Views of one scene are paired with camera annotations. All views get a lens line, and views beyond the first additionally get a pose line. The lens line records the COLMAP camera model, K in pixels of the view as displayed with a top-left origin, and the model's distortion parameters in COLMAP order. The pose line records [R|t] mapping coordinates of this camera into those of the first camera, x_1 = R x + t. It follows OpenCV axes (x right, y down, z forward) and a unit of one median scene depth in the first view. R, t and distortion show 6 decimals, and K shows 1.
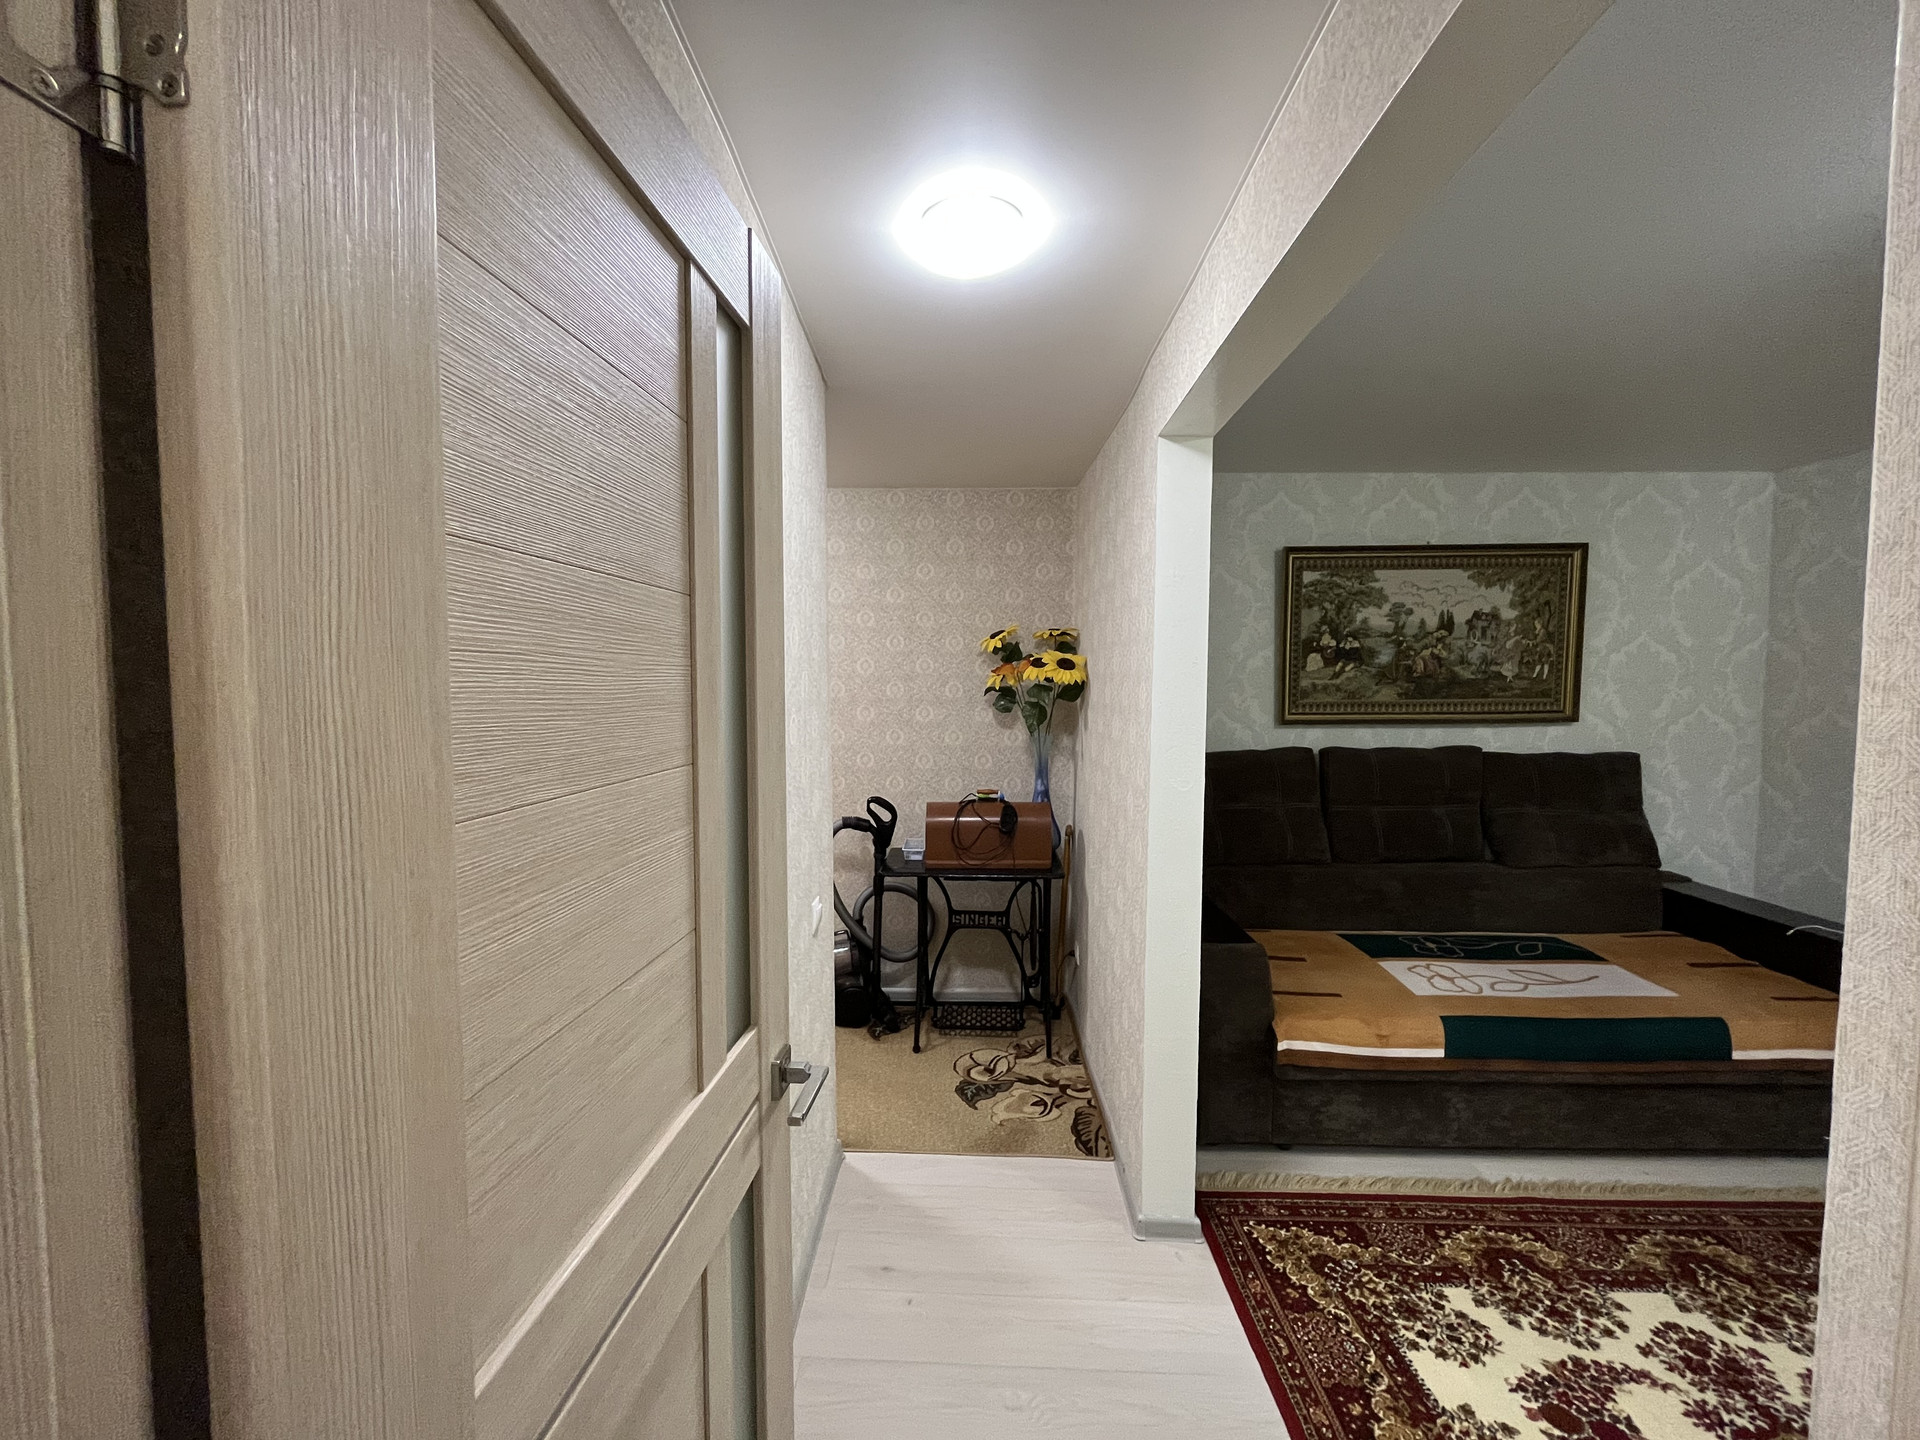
lens RADIAL K [[778.1, 0, 957.1], [0, 778.1, 717.3], [0, 0, 1]] dist [-0.003957, 0.000627]
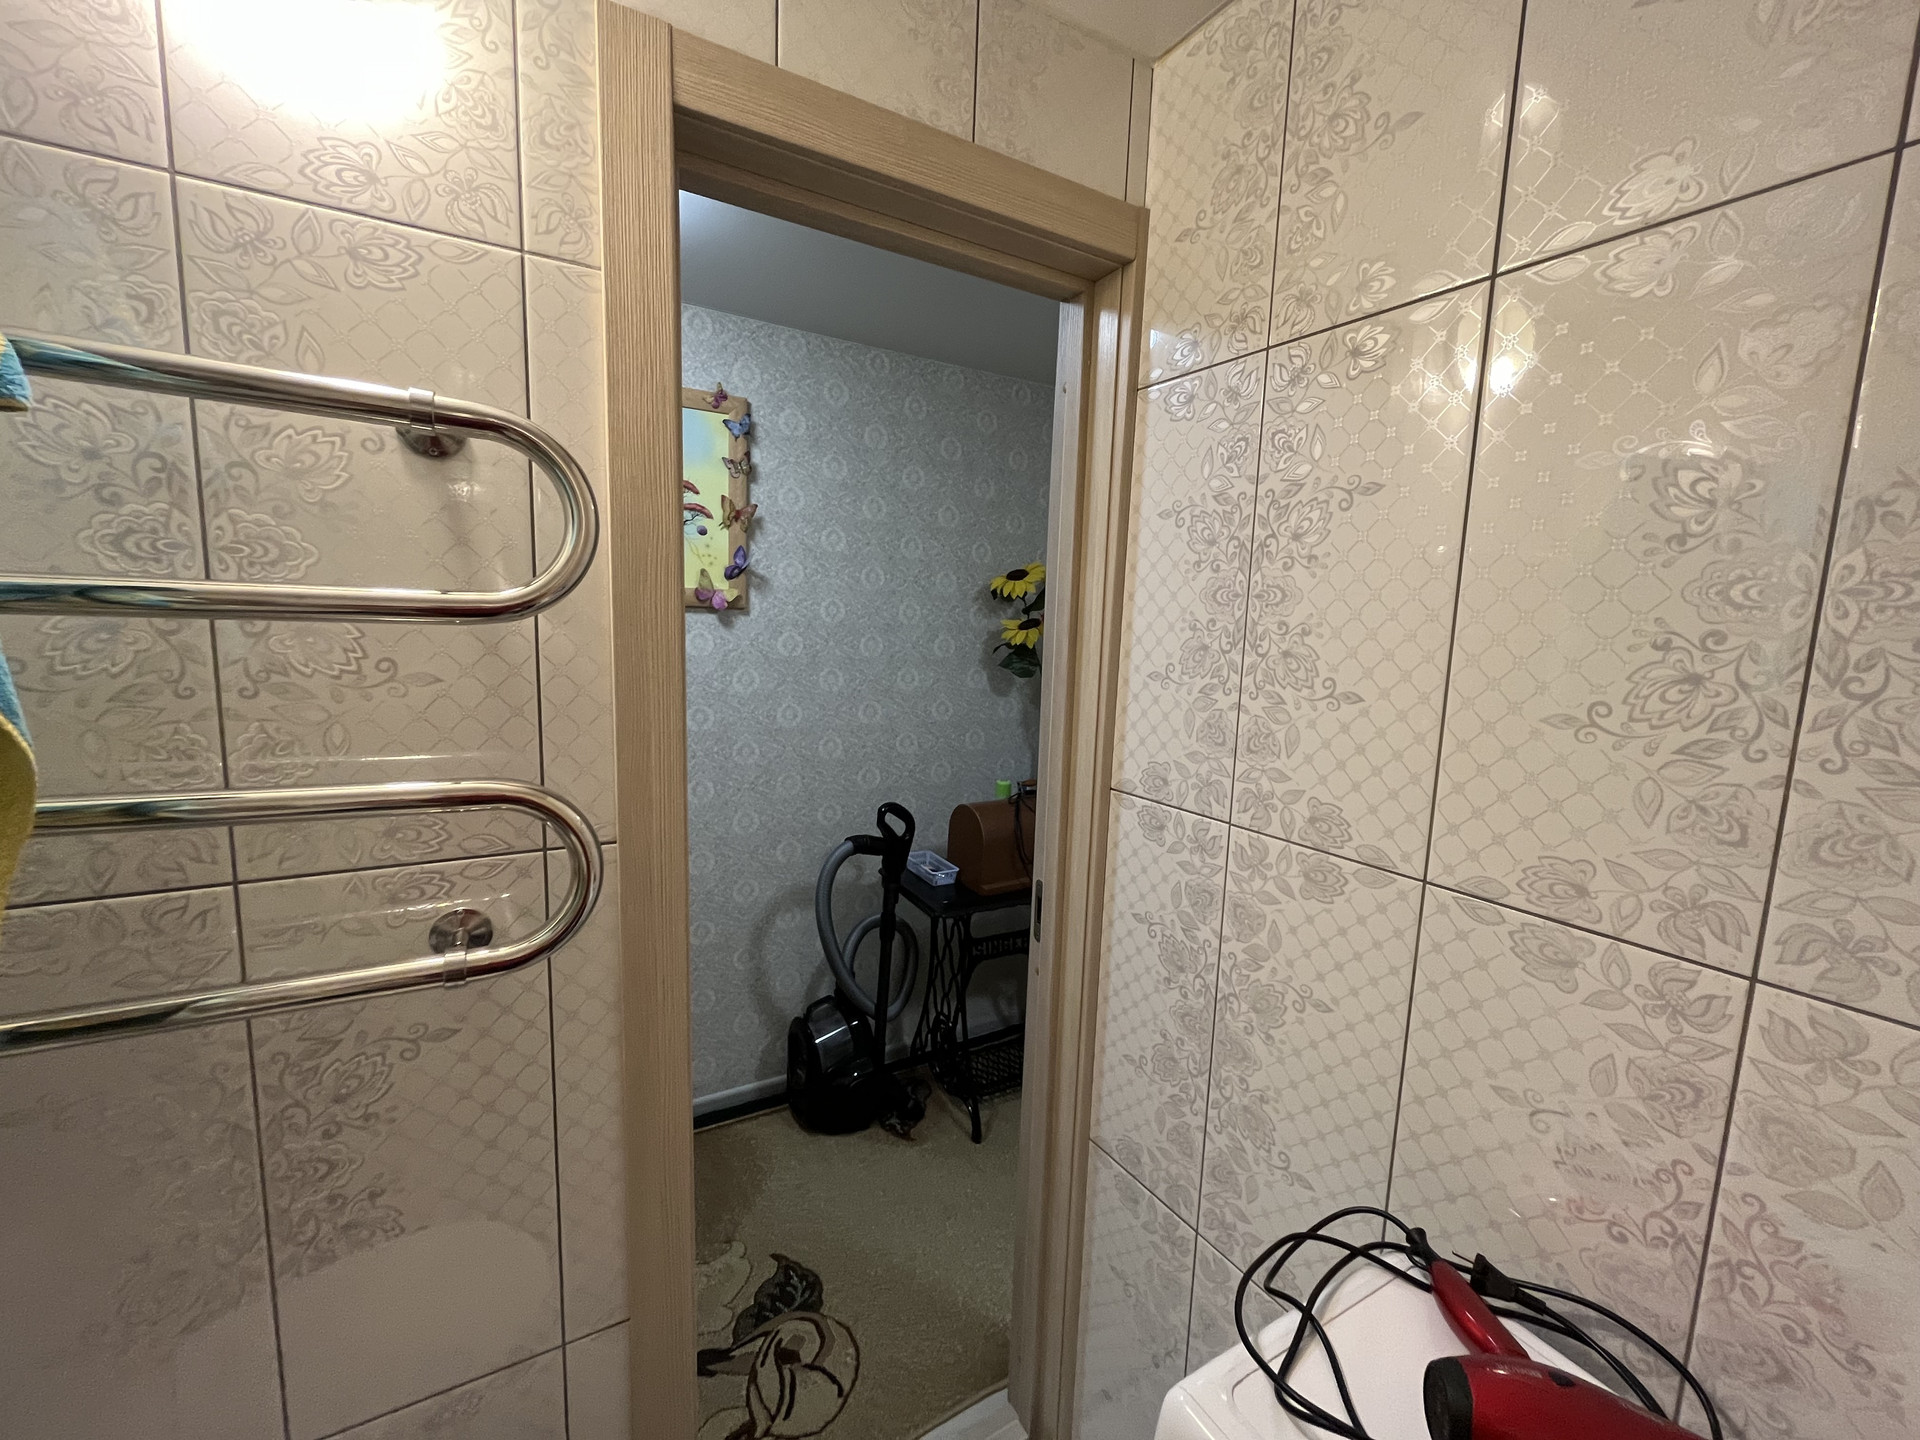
lens RADIAL K [[778.1, 0, 949.3], [0, 778.1, 715.2], [0, 0, 1]] dist [-0.003957, 0.000627]
pose [[0.850585, -0.042513, 0.524117, -0.416175], [-0.001881, 0.996474, 0.083881, -0.033869], [-0.525835, -0.072334, 0.847505, 0.388862]]
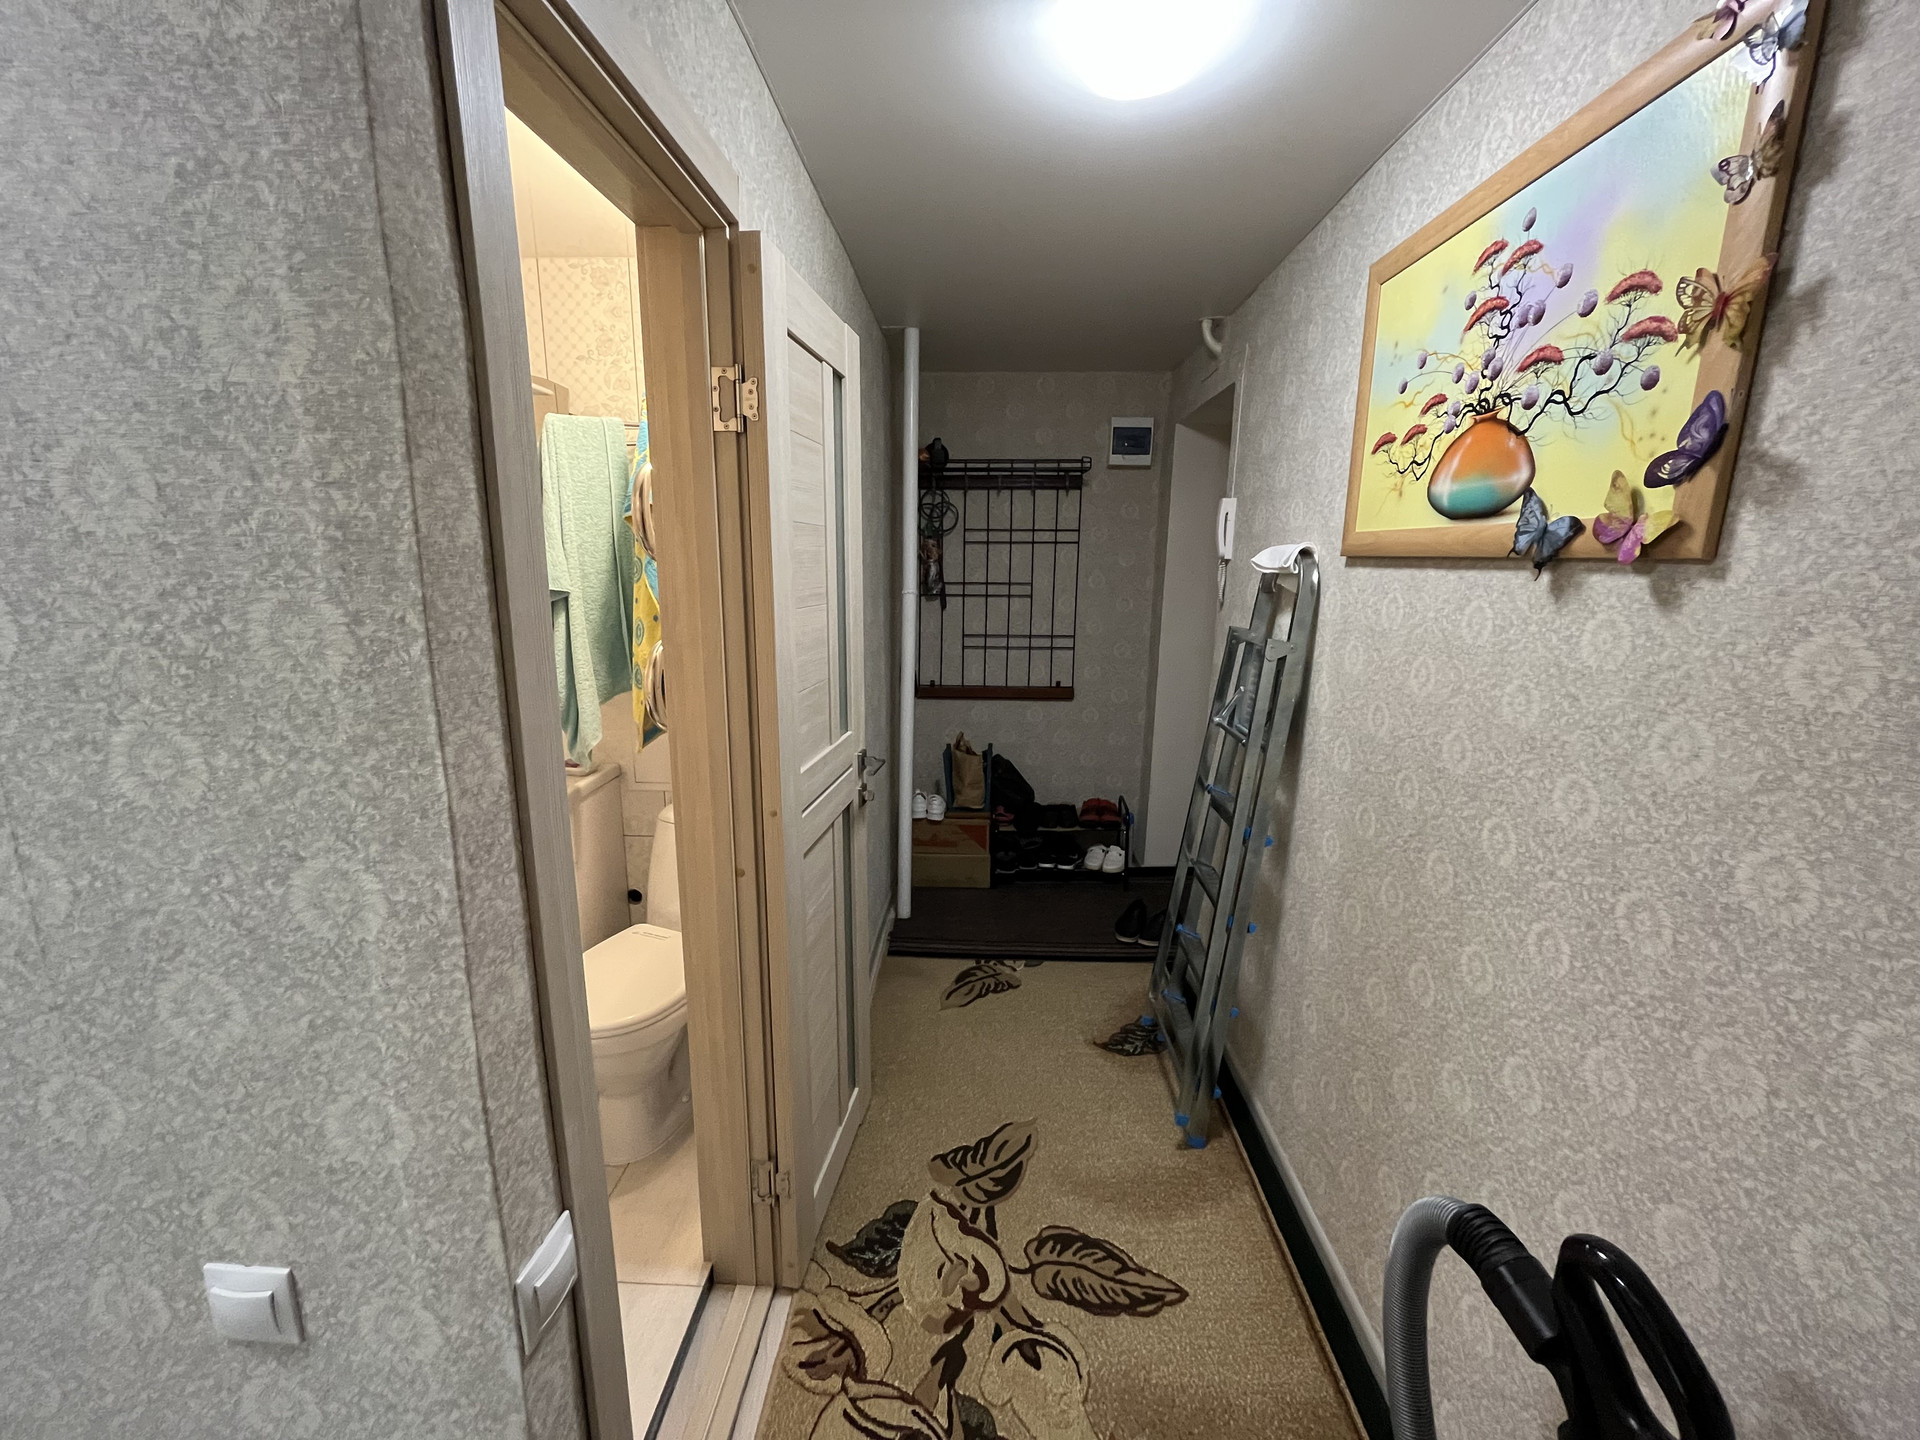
lens RADIAL K [[778.1, 0, 956.3], [0, 778.1, 713.9], [0, 0, 1]] dist [-0.003957, 0.000627]
pose [[-0.024080, 0.196597, -0.980189, 0.058242], [-0.060423, 0.978394, 0.197721, -0.055487], [0.997882, 0.063987, -0.011681, 0.826559]]
